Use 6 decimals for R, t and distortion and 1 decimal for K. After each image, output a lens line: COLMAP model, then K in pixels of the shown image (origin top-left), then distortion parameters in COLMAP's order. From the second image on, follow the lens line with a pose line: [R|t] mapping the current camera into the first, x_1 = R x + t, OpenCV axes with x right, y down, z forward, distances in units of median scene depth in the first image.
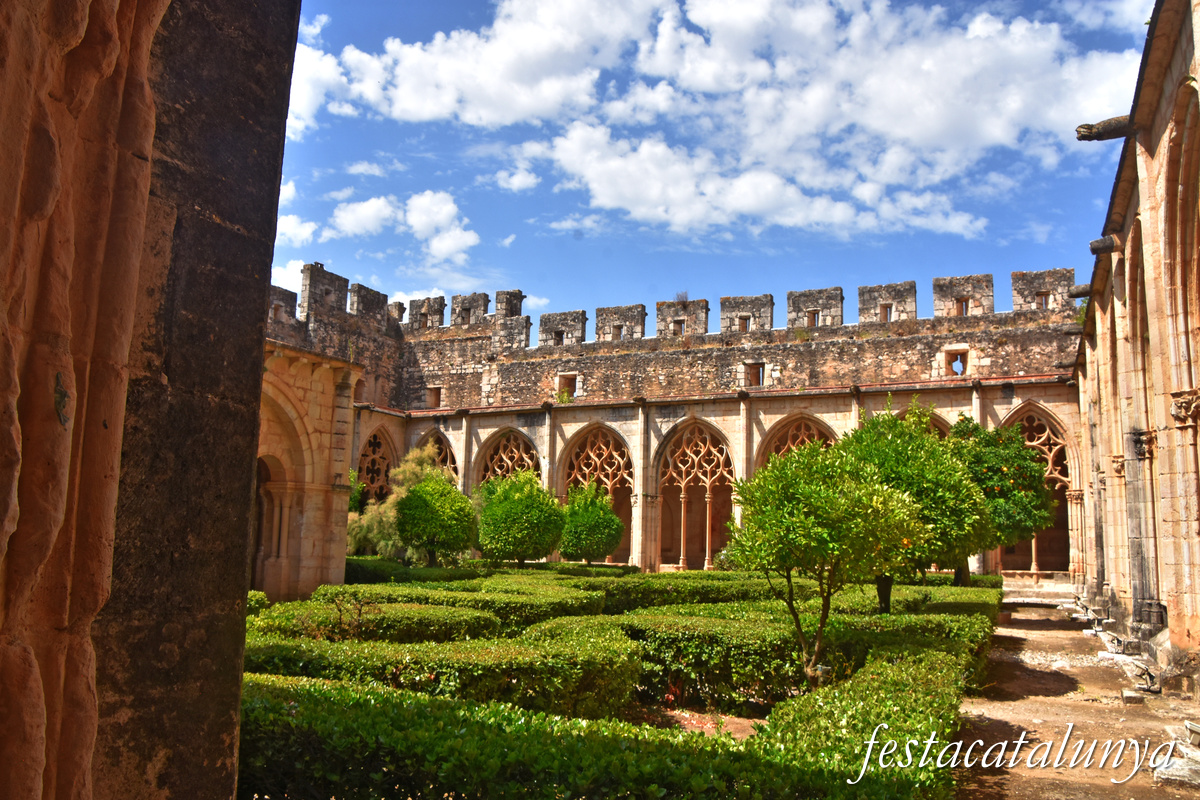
lens RADIAL K [[961.3, 0, 579.2], [0, 961.3, 401.8], [0, 0, 1]] dist [-0.164862, 0.112523]
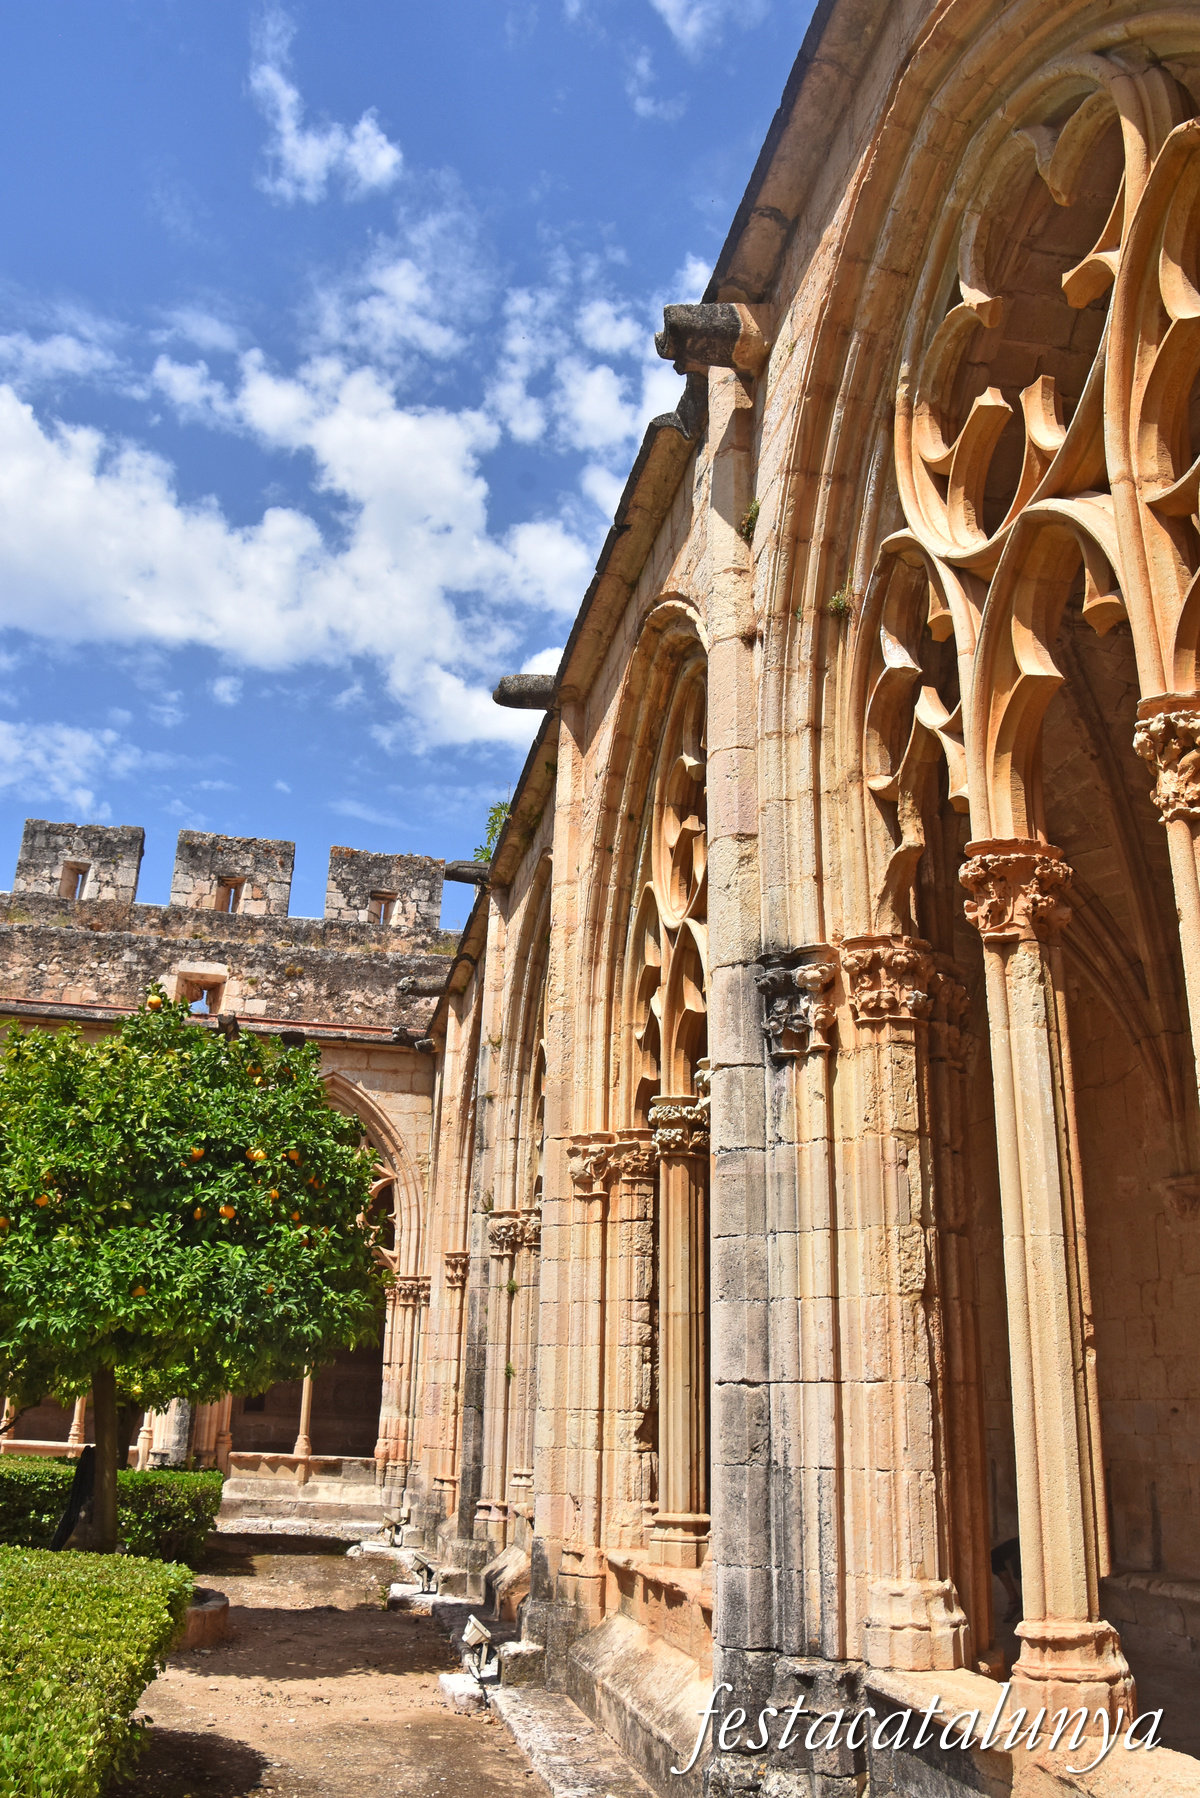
lens RADIAL K [[1440.3, 0, 600.0], [0, 1440.3, 899.0], [0, 0, 1]] dist [-0.164862, 0.112523]
pose [[0.794544, 0.206252, 0.571104, 0.139868], [-0.098188, 0.971807, -0.214361, 0.044815], [-0.599215, 0.114244, 0.792395, 0.294383]]
